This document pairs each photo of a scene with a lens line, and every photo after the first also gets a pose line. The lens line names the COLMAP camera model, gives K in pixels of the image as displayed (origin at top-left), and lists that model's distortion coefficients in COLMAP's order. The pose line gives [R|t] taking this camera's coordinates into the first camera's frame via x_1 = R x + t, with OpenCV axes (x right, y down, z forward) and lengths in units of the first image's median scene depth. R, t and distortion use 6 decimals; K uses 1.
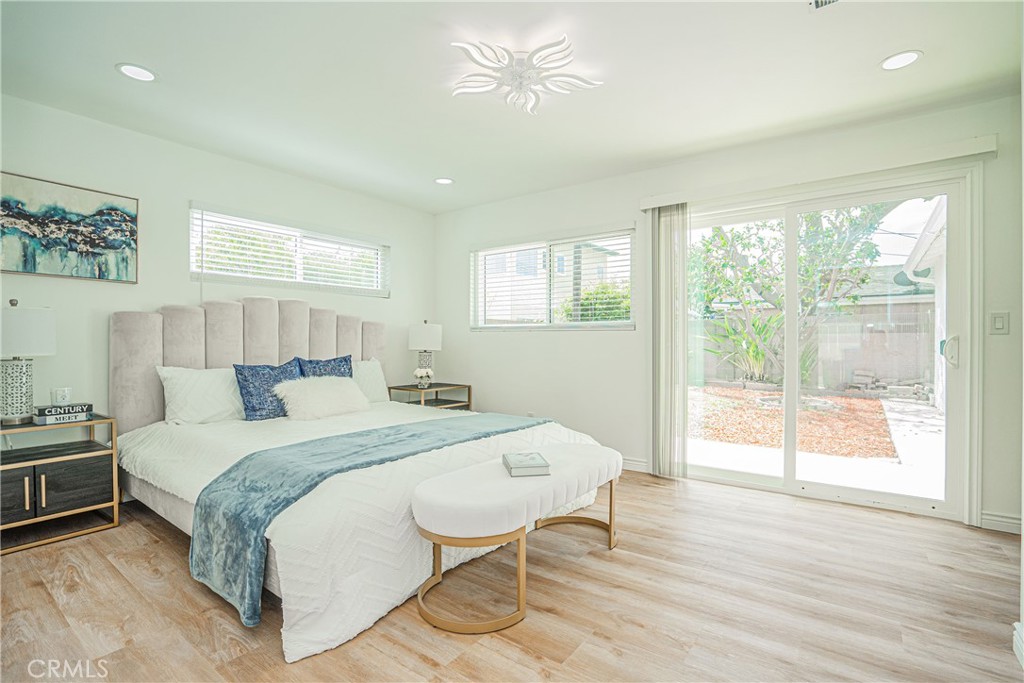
lens RADIAL K [[476.1, 0, 511.8], [0, 476.1, 349.0], [0, 0, 1]] dist [-0.052746, 0.023212]
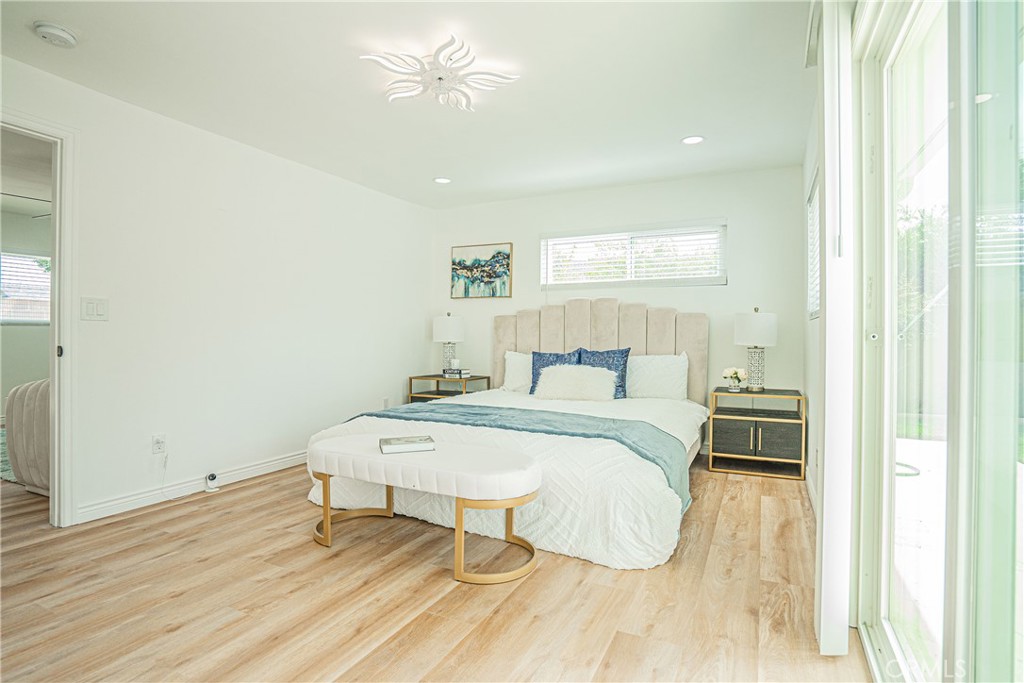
lens RADIAL K [[476.1, 0, 511.8], [0, 476.1, 349.0], [0, 0, 1]] dist [-0.052746, 0.023212]
pose [[0.214456, 0.031248, -0.976234, 0.846988], [-0.015752, 0.999469, 0.028531, -0.013722], [0.976607, 0.009259, 0.214834, 0.738064]]
